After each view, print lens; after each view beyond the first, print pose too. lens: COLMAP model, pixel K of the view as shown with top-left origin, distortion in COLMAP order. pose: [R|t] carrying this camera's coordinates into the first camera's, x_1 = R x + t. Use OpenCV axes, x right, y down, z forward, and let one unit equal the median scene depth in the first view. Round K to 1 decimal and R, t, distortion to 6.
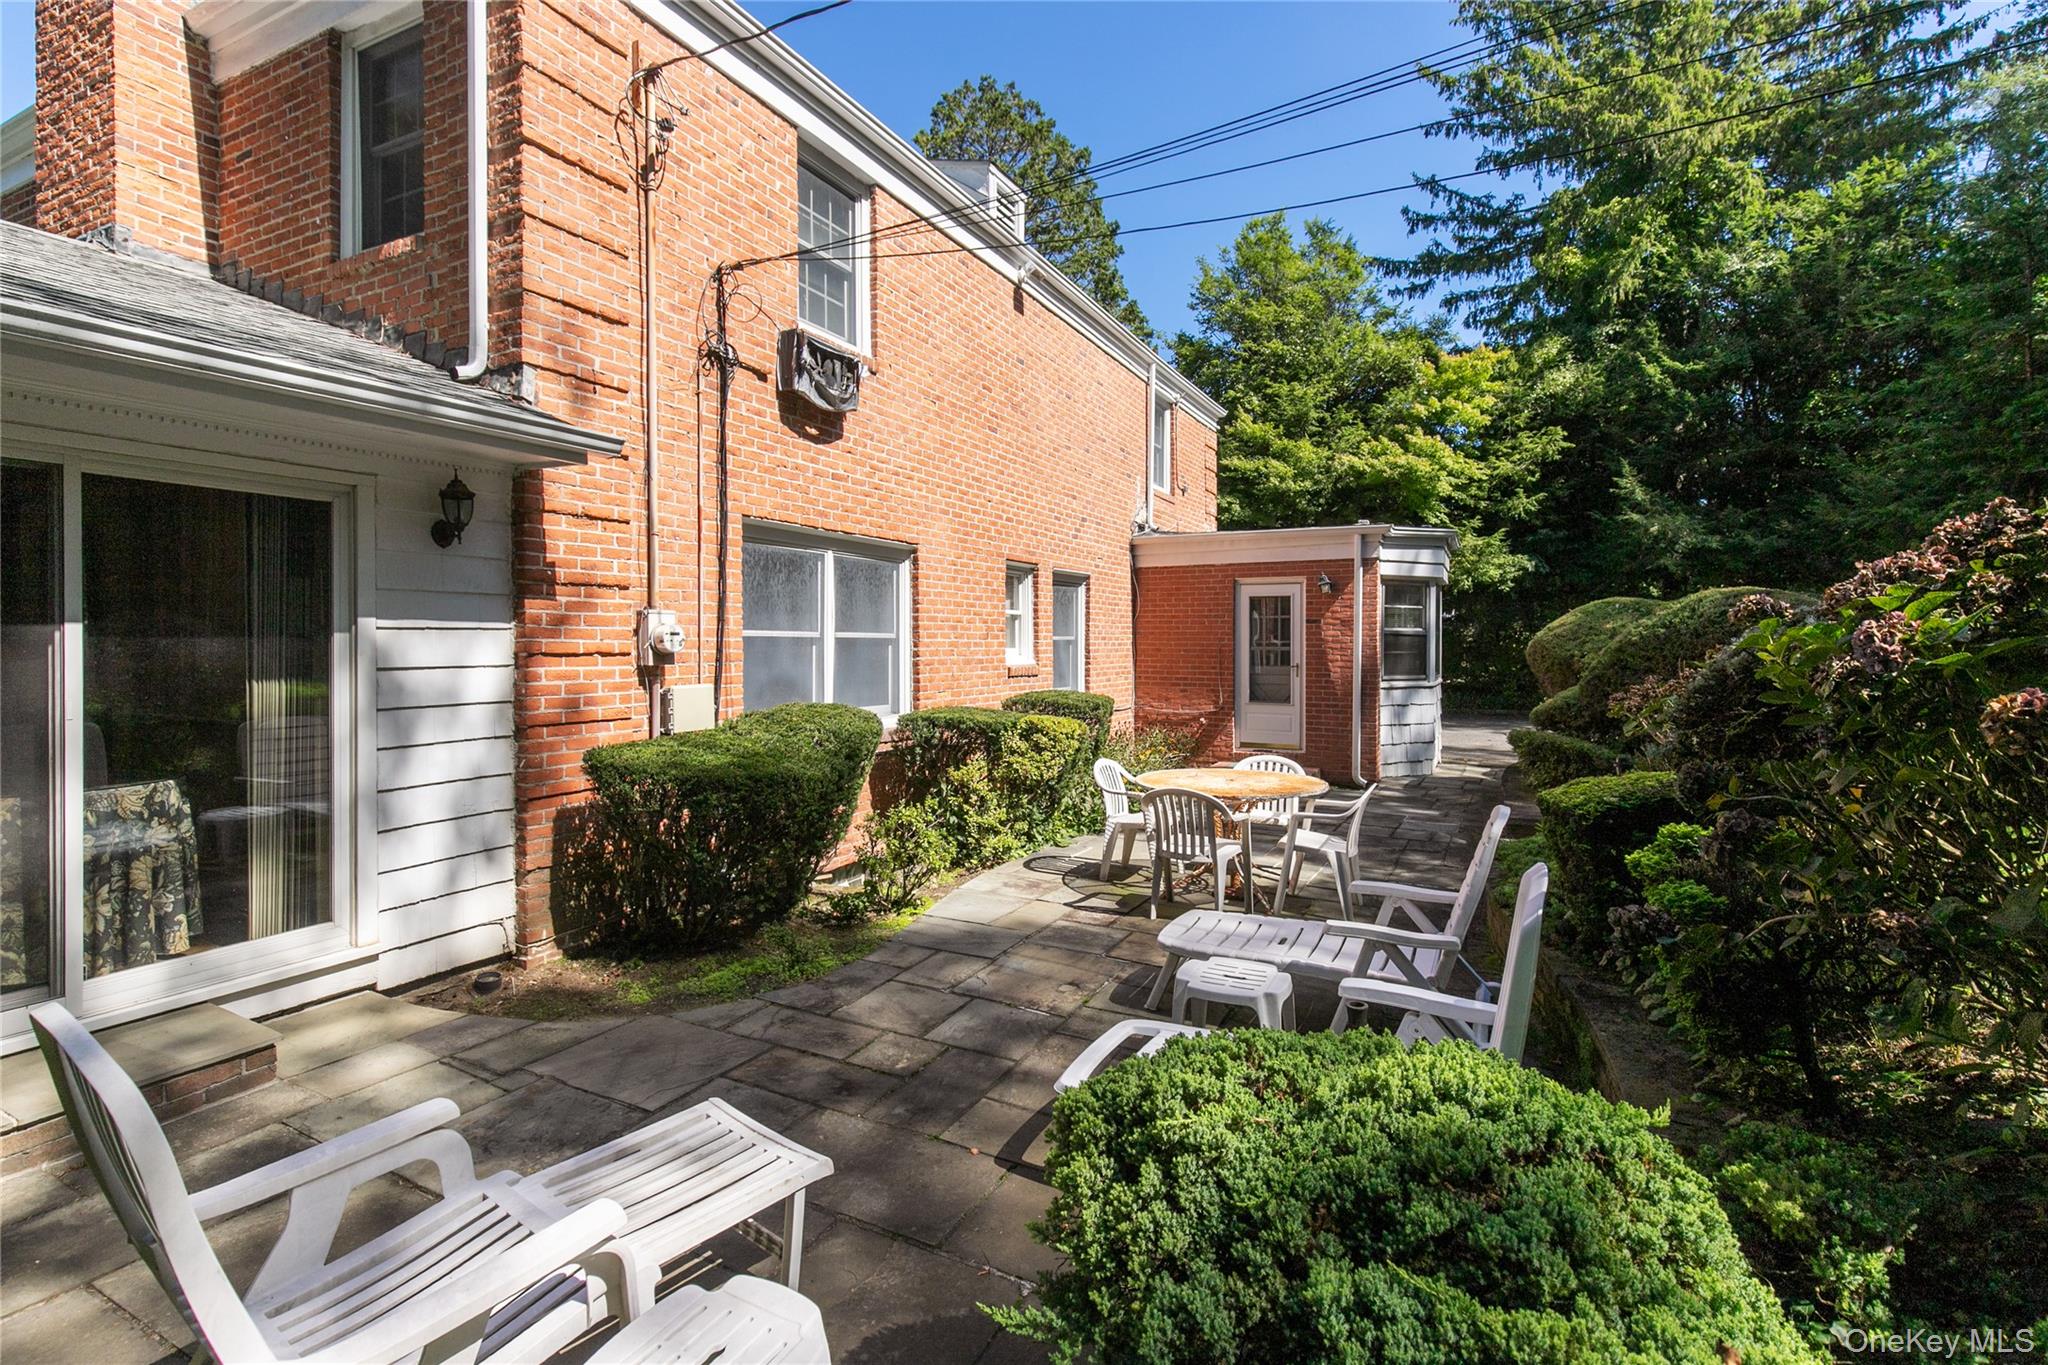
lens RADIAL K [[935.8, 0, 1012.7], [0, 935.8, 629.6], [0, 0, 1]] dist [0.008434, -0.000779]
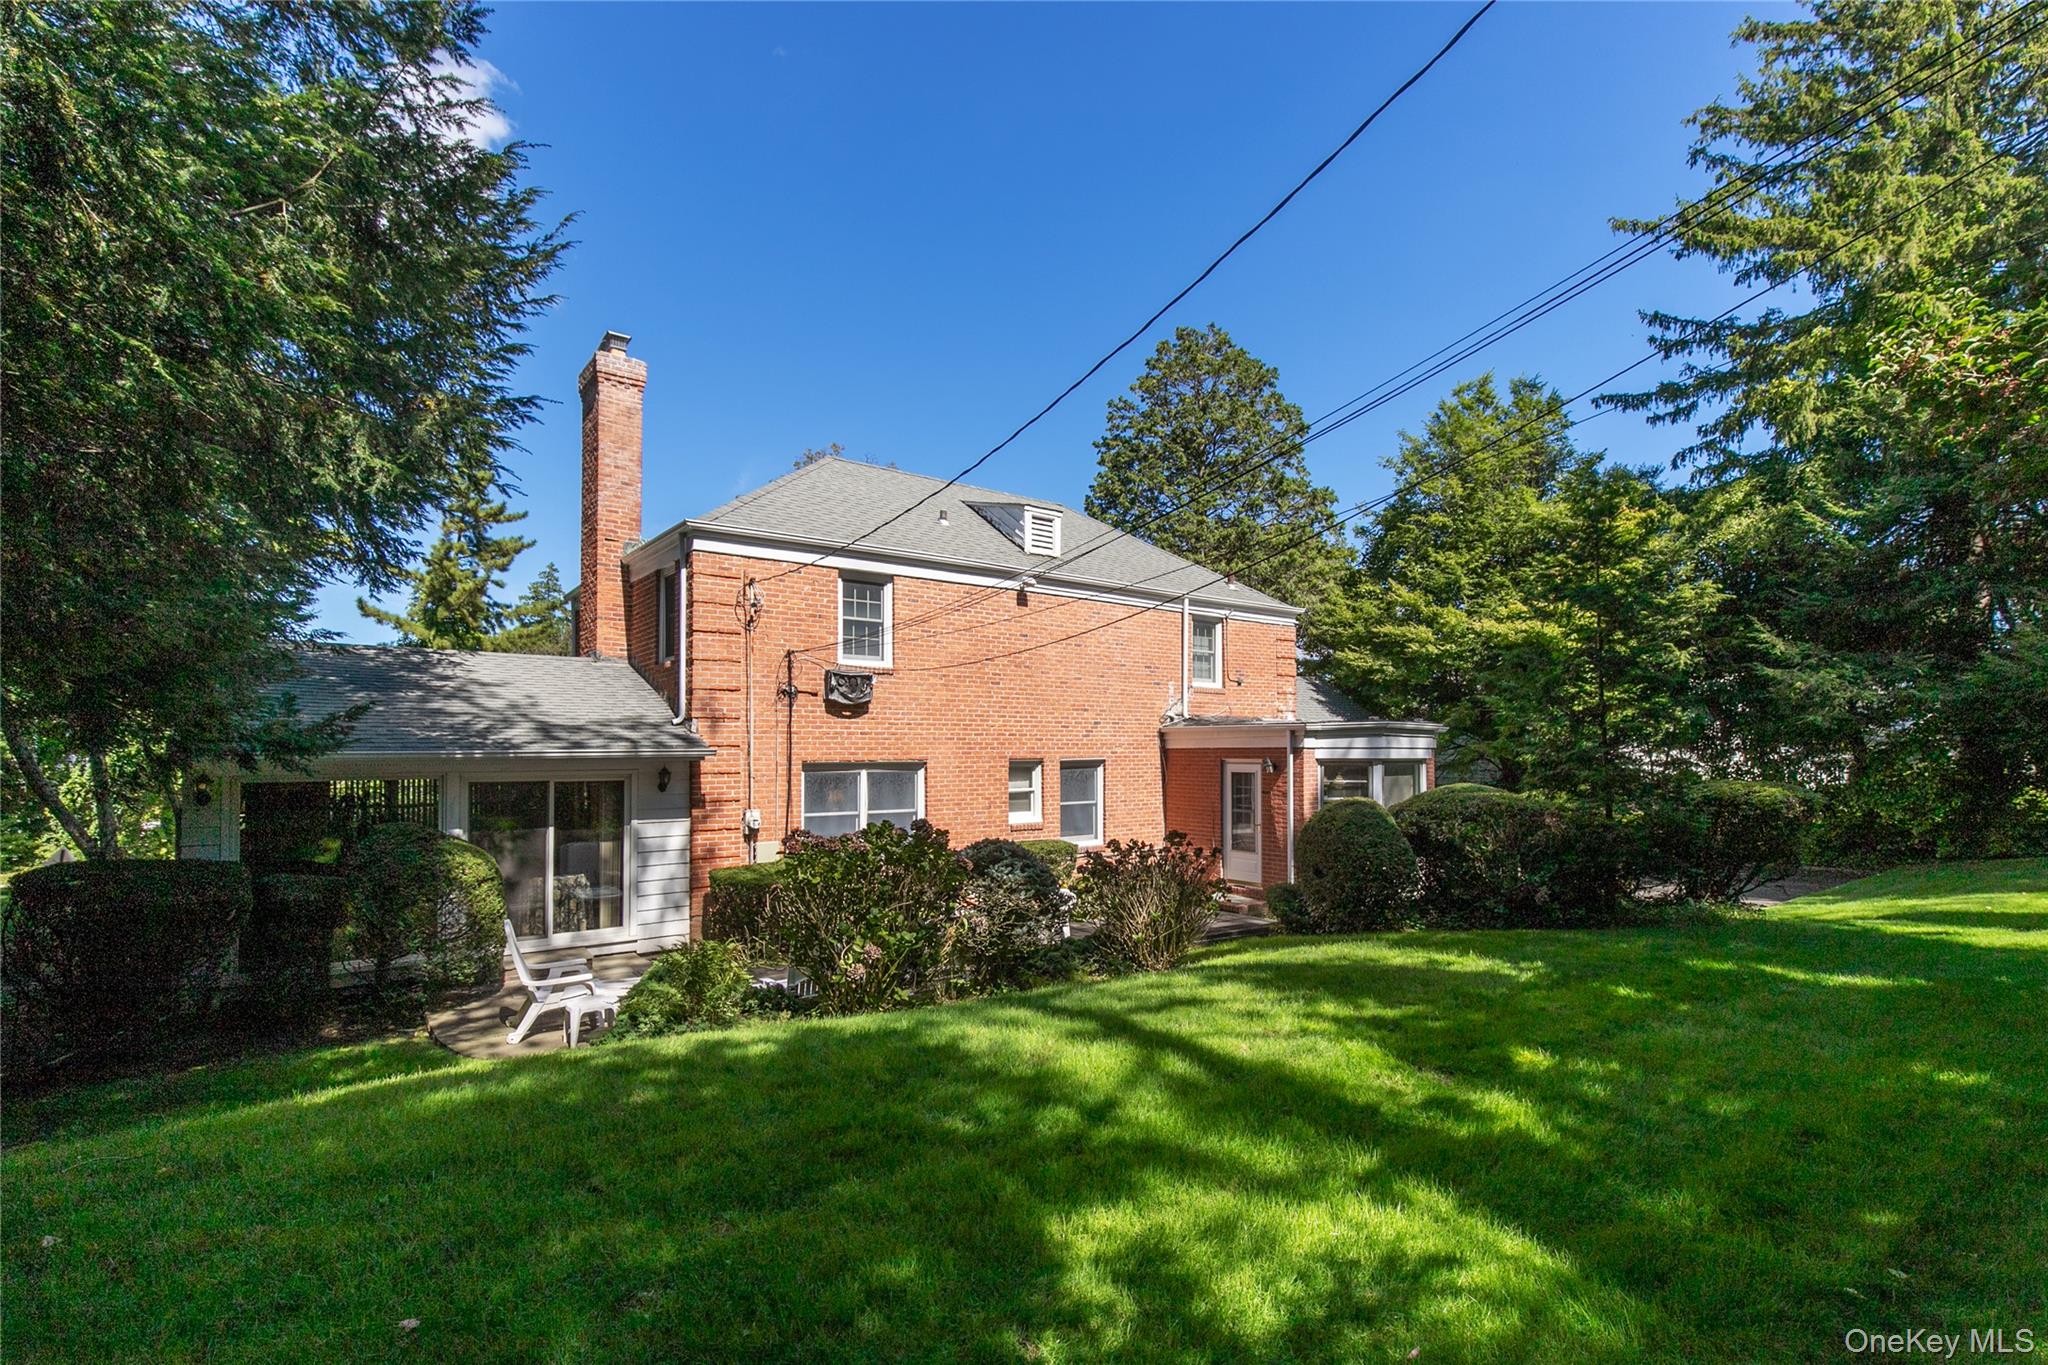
lens RADIAL K [[935.8, 0, 1021.7], [0, 935.8, 694.3], [0, 0, 1]] dist [0.008434, -0.000779]
pose [[0.898440, -0.029009, -0.438138, 1.146360], [0.010309, 0.998934, -0.045000, -0.178945], [0.438976, 0.035912, 0.897781, -0.739317]]
